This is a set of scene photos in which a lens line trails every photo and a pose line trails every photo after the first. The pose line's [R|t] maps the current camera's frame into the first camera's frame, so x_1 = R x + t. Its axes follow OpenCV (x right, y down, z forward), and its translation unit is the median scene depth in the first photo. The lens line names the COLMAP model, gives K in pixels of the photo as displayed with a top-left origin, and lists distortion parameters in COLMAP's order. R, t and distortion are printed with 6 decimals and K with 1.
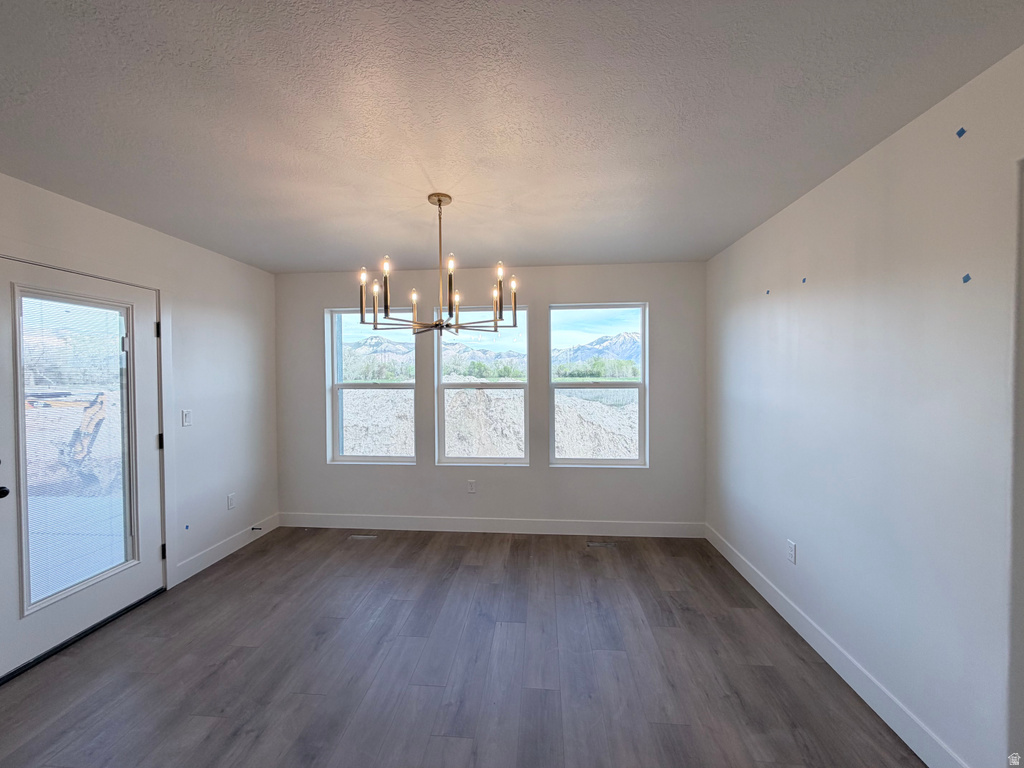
lens RADIAL K [[409.3, 0, 508.0], [0, 409.3, 382.2], [0, 0, 1]] dist [0.000298, 0.000374]
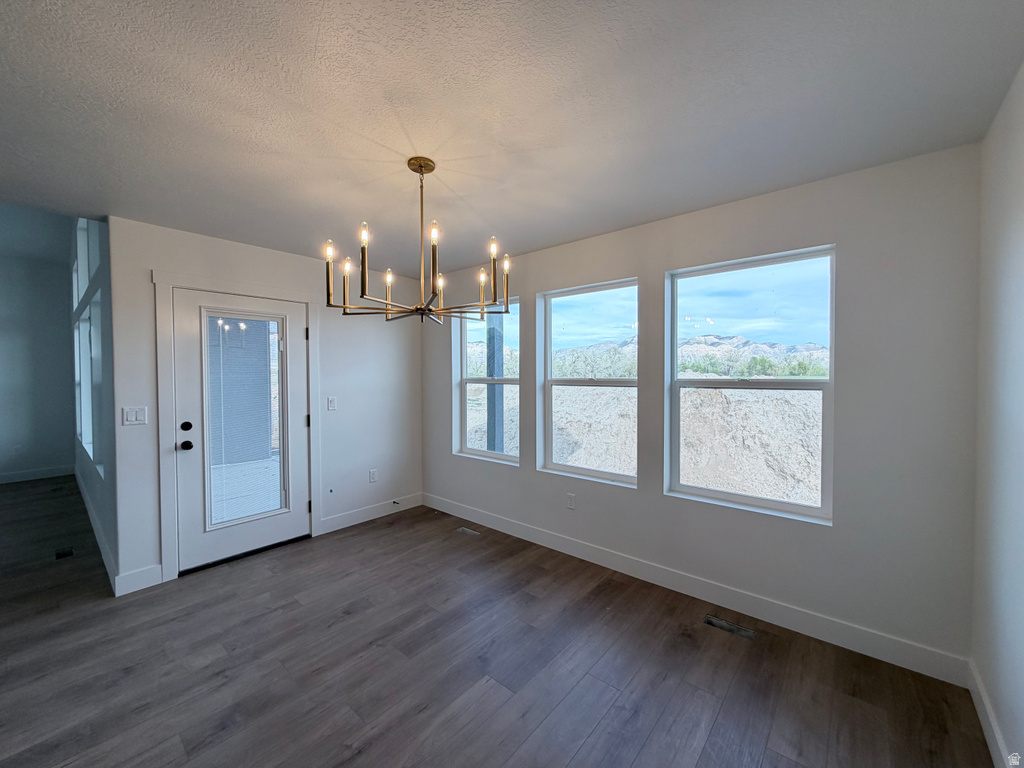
lens RADIAL K [[409.3, 0, 506.6], [0, 409.3, 383.8], [0, 0, 1]] dist [0.000298, 0.000374]
pose [[0.807178, 0.018219, -0.590027, 0.303578], [-0.012265, 0.999825, 0.014095, 0.001869], [0.590180, -0.004140, 0.807261, 0.244932]]
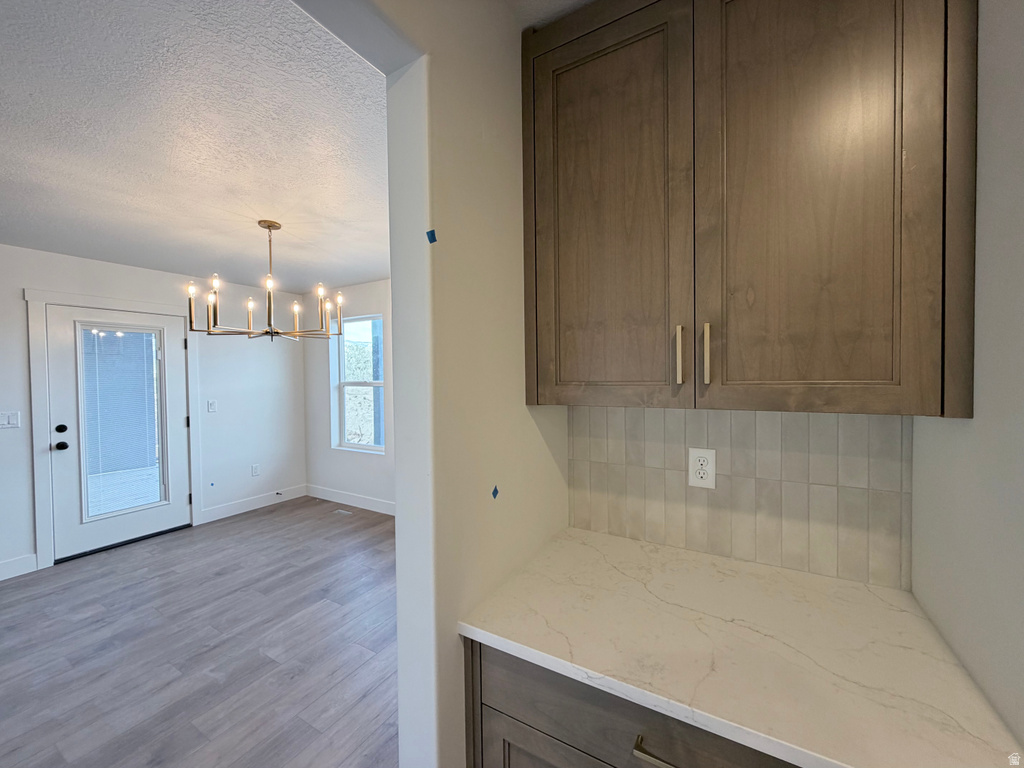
lens RADIAL K [[409.3, 0, 506.2], [0, 409.3, 382.8], [0, 0, 1]] dist [0.000298, 0.000374]
pose [[0.899692, 0.002954, -0.436516, 0.579064], [-0.000389, 0.999982, 0.005966, -0.001247], [0.436526, -0.005198, 0.899677, 0.145302]]
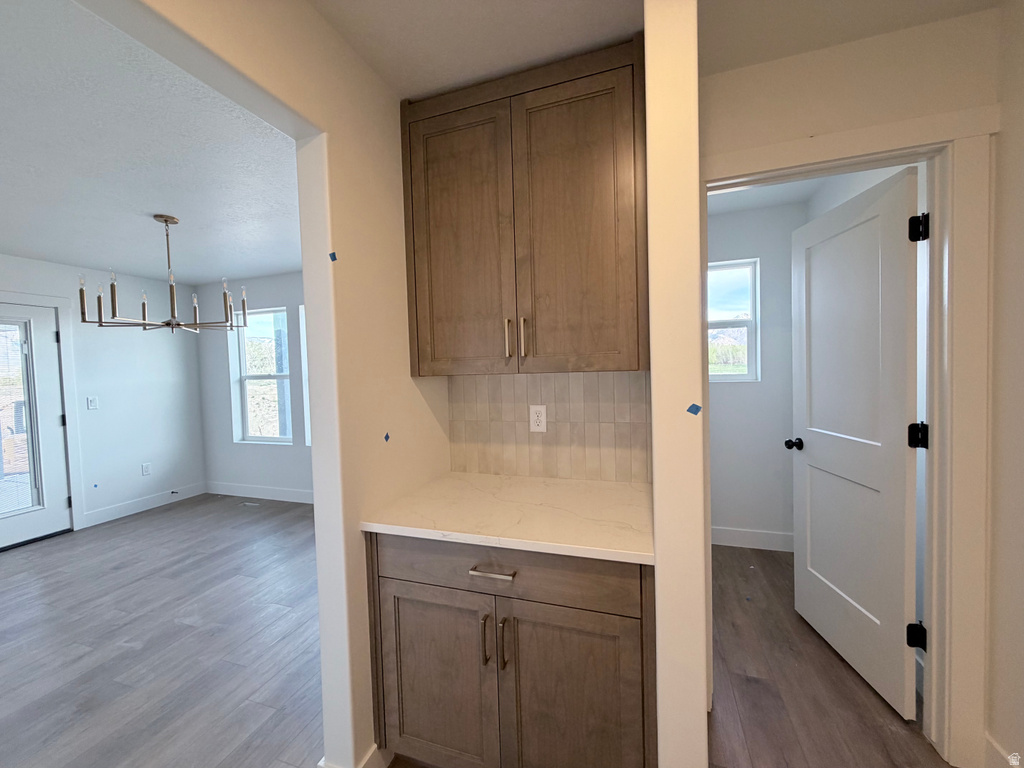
lens RADIAL K [[409.3, 0, 506.4], [0, 409.3, 382.7], [0, 0, 1]] dist [0.000298, 0.000374]
pose [[0.969549, -0.015143, -0.244427, 0.659430], [0.020731, 0.999579, 0.020303, 0.017694], [0.244017, -0.024752, 0.969455, 0.040373]]
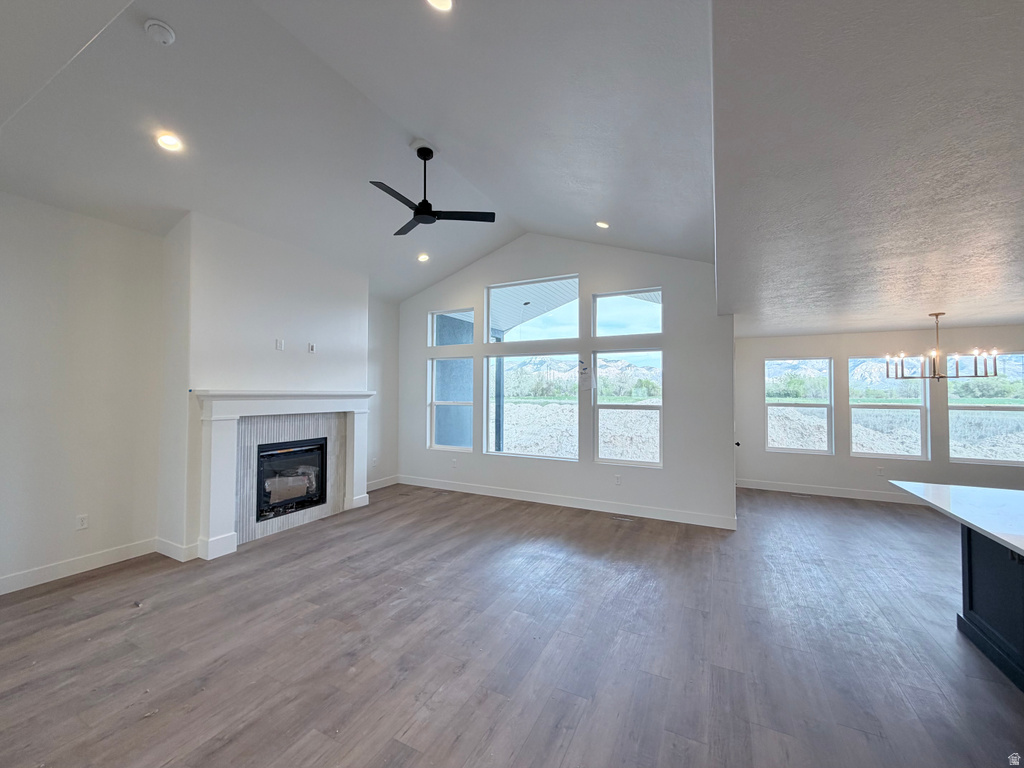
lens RADIAL K [[409.3, 0, 504.6], [0, 409.3, 380.1], [0, 0, 1]] dist [0.000298, 0.000374]
pose [[0.922672, 0.000684, -0.385585, -0.820867], [-0.018991, 0.998865, -0.043672, 0.001532], [0.385117, 0.047618, 0.921638, -1.035592]]
